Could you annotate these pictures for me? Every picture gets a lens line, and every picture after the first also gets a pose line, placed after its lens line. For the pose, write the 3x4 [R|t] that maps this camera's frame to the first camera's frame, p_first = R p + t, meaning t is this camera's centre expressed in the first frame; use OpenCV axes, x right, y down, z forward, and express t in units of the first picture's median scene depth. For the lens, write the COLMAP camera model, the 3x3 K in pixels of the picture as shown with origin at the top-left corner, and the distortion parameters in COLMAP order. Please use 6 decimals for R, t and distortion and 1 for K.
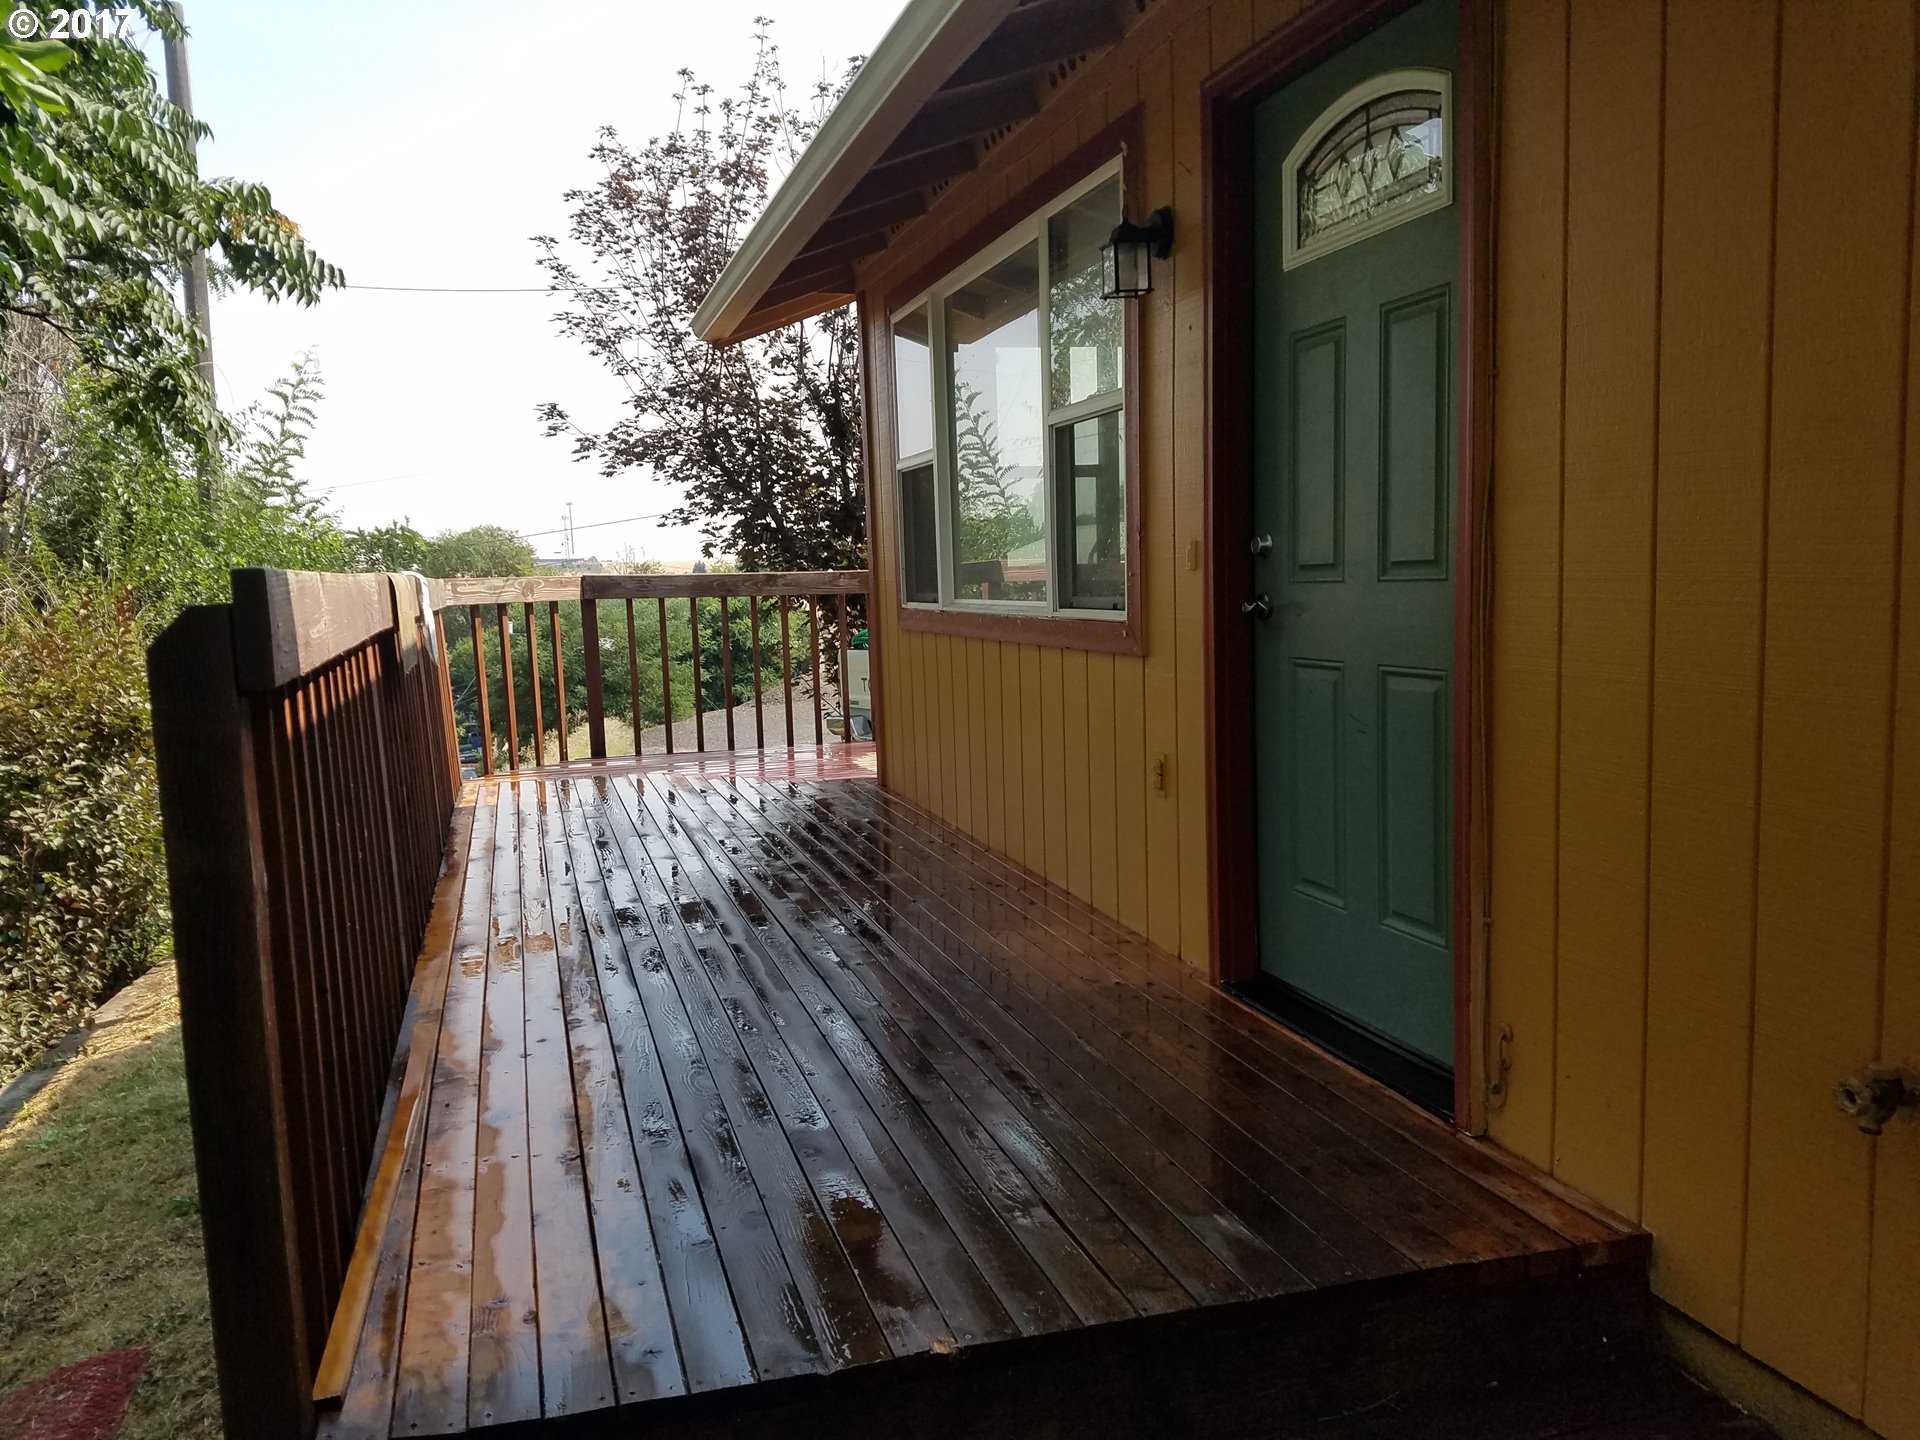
lens RADIAL K [[1457.7, 0, 947.3], [0, 1457.7, 723.1], [0, 0, 1]] dist [0.212616, -0.423565]
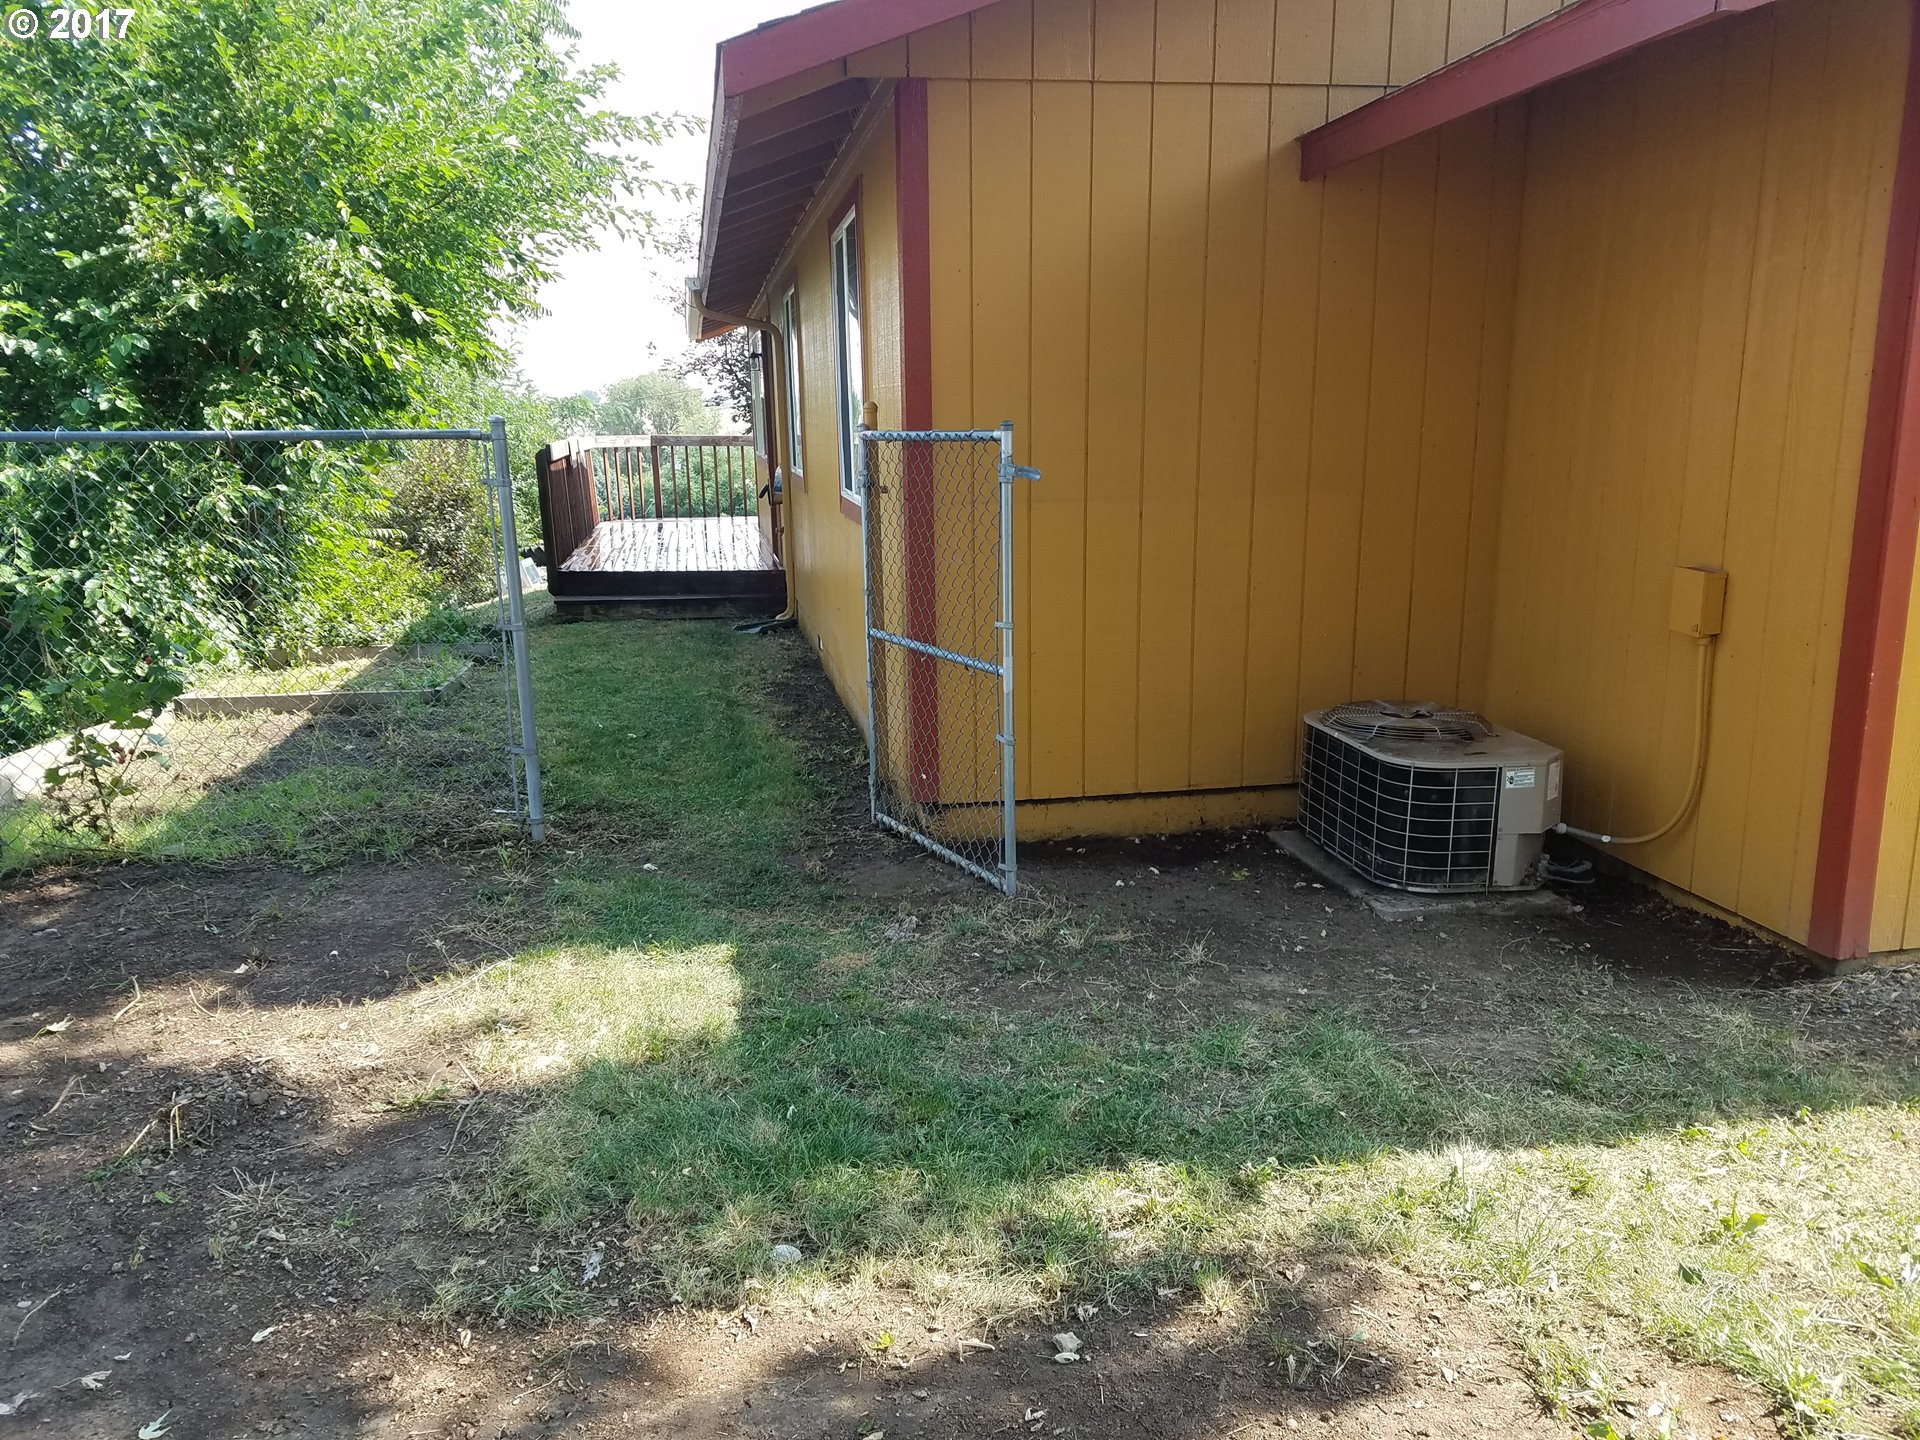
lens RADIAL K [[1457.7, 0, 947.3], [0, 1457.7, 723.1], [0, 0, 1]] dist [0.212616, -0.423565]
pose [[0.993105, 0.033566, -0.112324, 0.543408], [-0.021573, 0.994097, 0.106330, 0.101983], [0.115230, -0.103174, 0.987966, -1.419190]]
